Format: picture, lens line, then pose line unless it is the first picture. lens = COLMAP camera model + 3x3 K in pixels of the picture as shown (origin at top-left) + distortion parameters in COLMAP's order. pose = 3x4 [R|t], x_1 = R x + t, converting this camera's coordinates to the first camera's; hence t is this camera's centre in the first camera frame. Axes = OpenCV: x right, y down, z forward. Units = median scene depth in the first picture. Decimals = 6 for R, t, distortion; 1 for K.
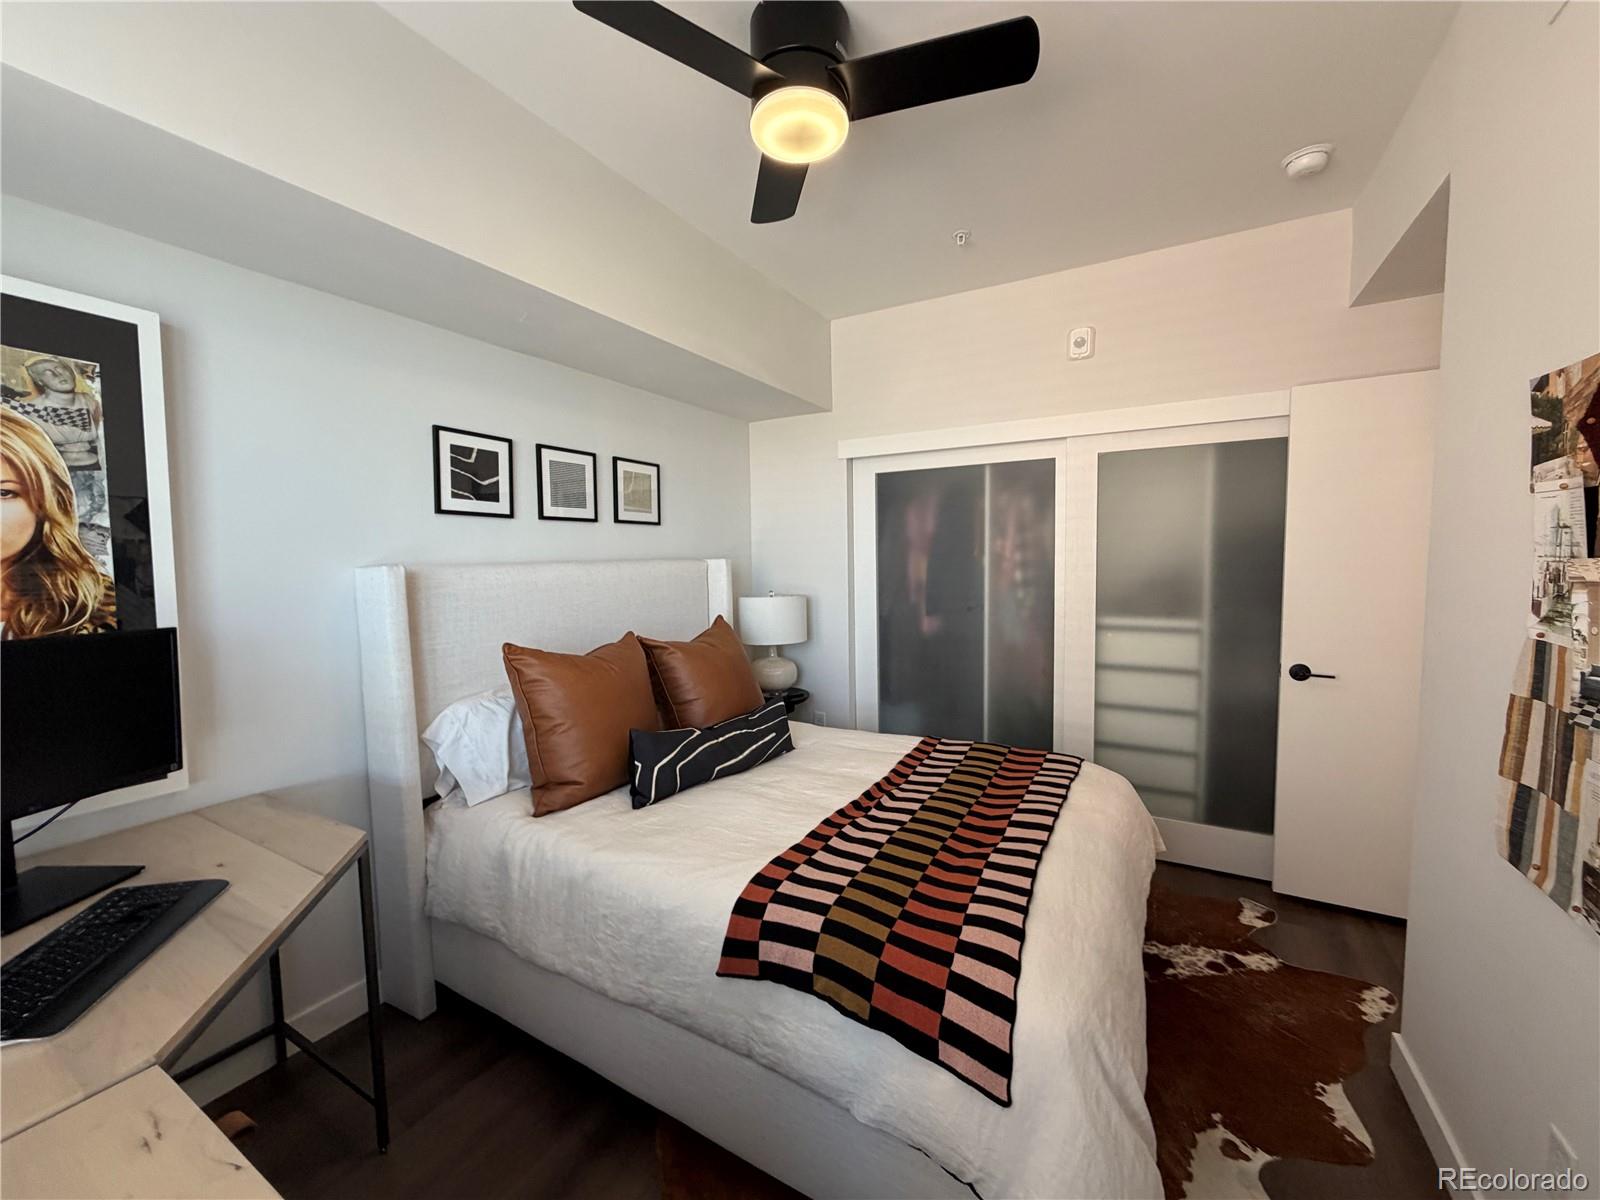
lens RADIAL K [[636.5, 0, 797.1], [0, 636.5, 599.8], [0, 0, 1]] dist [-0.001340, -0.000036]
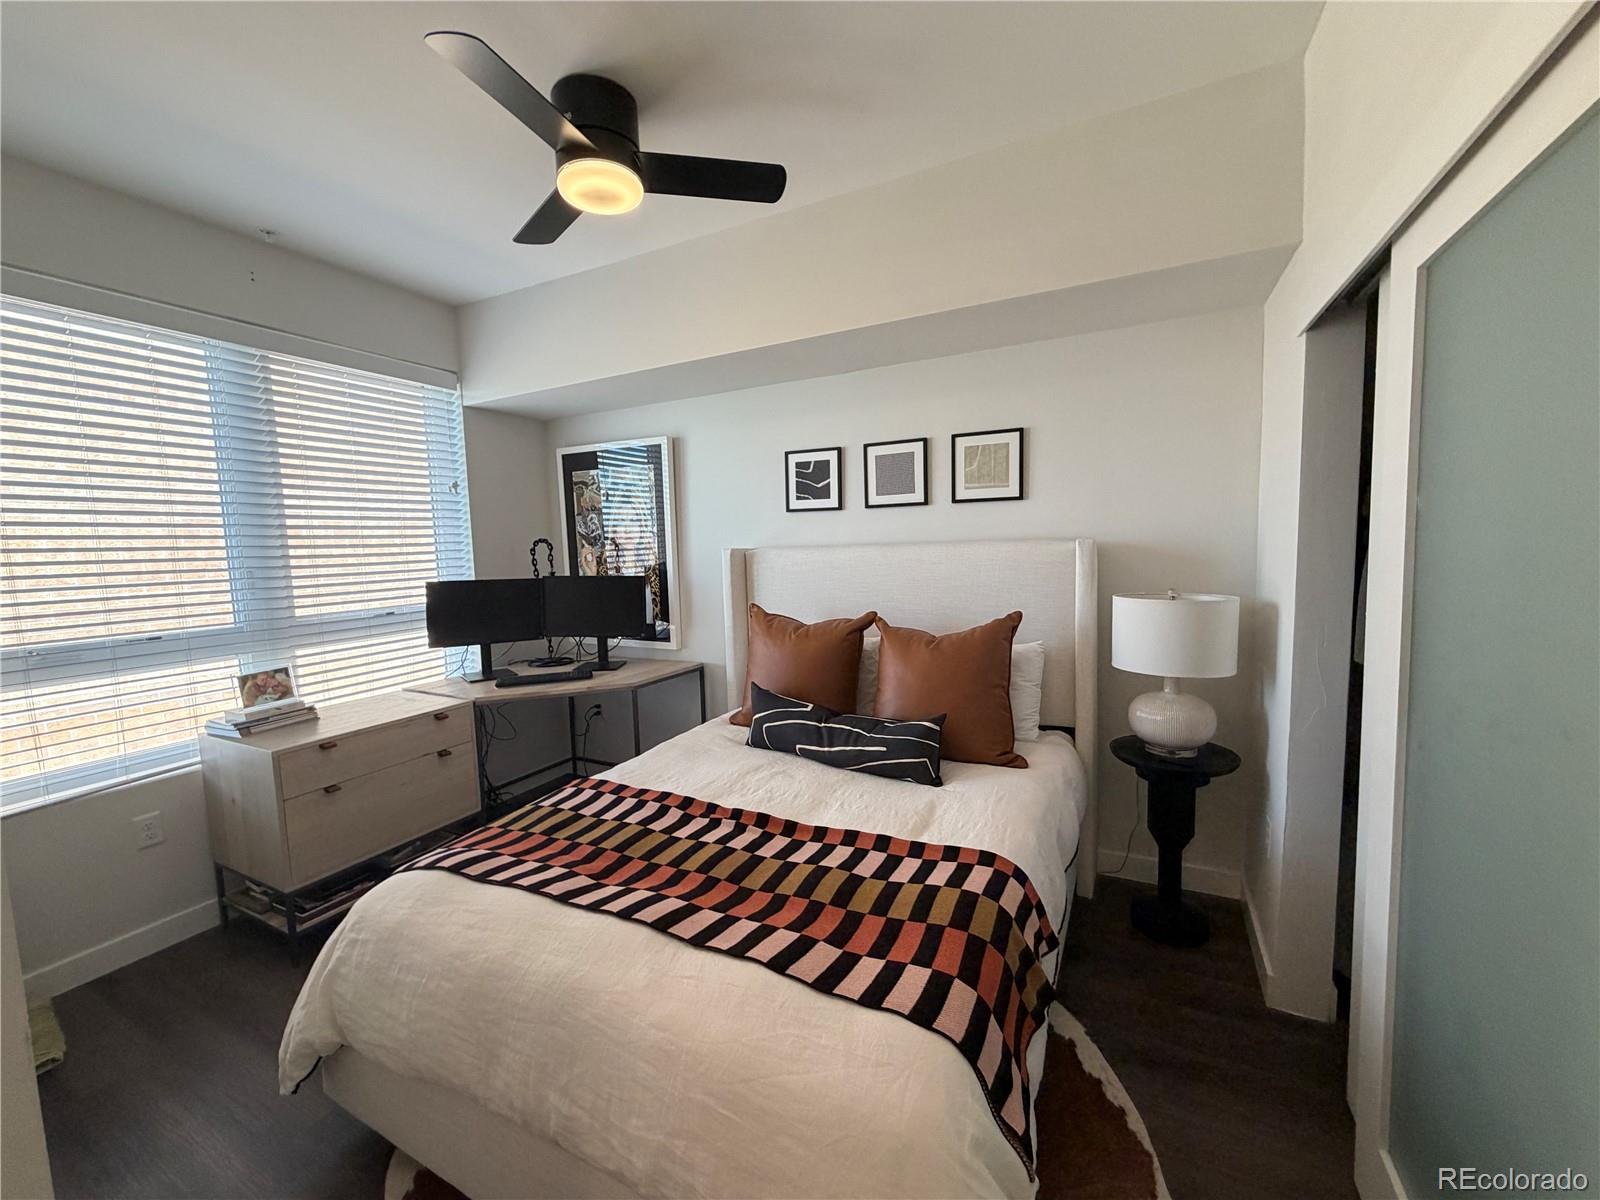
lens RADIAL K [[636.5, 0, 797.1], [0, 636.5, 599.8], [0, 0, 1]] dist [-0.001340, -0.000036]
pose [[0.043608, 0.095184, -0.994504, 0.847162], [-0.044545, 0.994646, 0.093245, -0.067543], [0.998055, 0.040234, 0.047615, 0.893440]]
